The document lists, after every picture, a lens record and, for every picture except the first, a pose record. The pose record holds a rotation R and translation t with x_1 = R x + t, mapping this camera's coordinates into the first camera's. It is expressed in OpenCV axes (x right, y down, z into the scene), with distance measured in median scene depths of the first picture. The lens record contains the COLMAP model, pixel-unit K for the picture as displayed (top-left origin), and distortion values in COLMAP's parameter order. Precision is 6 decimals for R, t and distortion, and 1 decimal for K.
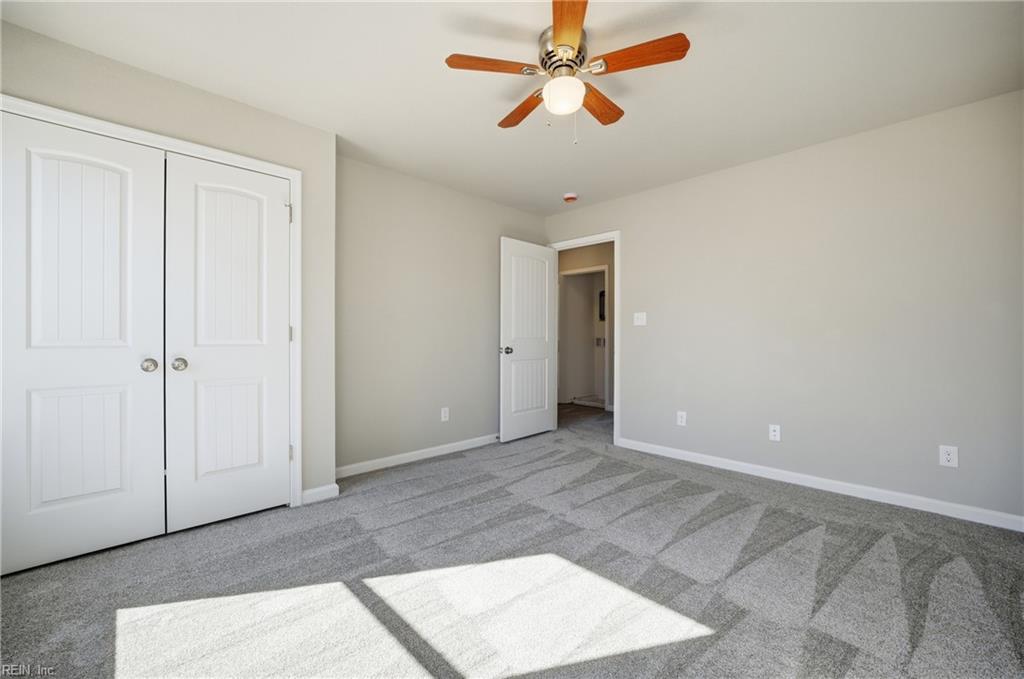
lens RADIAL K [[415.3, 0, 512.0], [0, 415.3, 339.5], [0, 0, 1]] dist [-0.011041, 0.000211]
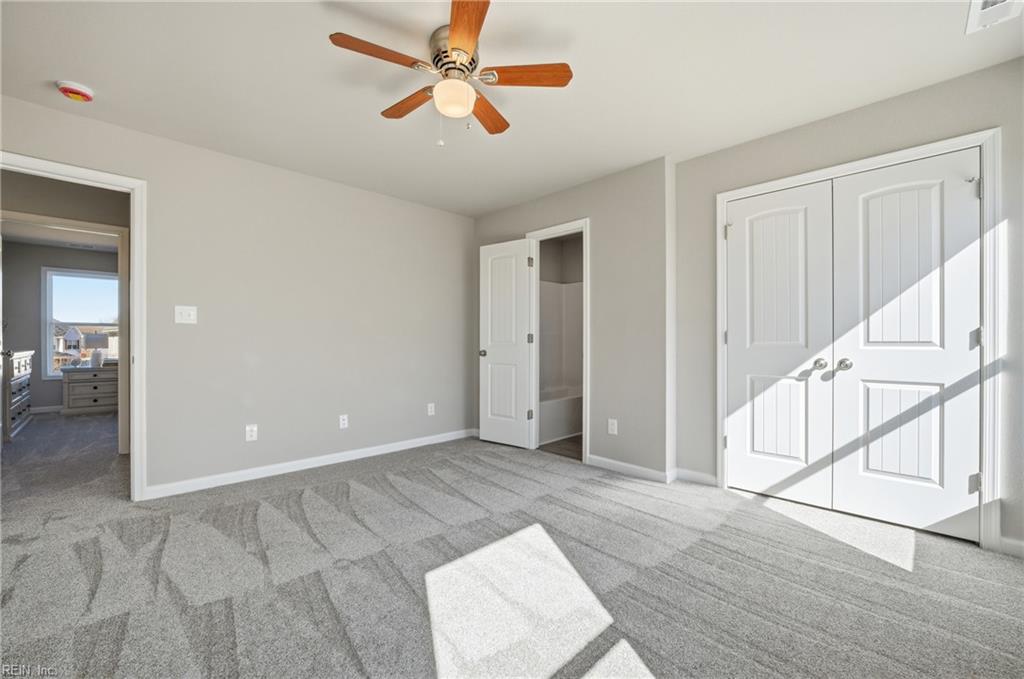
lens RADIAL K [[415.3, 0, 512.0], [0, 415.3, 339.5], [0, 0, 1]] dist [-0.011041, 0.000211]
pose [[-0.005176, 0.004424, 0.999977, -0.664254], [0.001751, 0.999989, -0.004415, -0.000620], [-0.999985, 0.001728, -0.005184, 0.651931]]
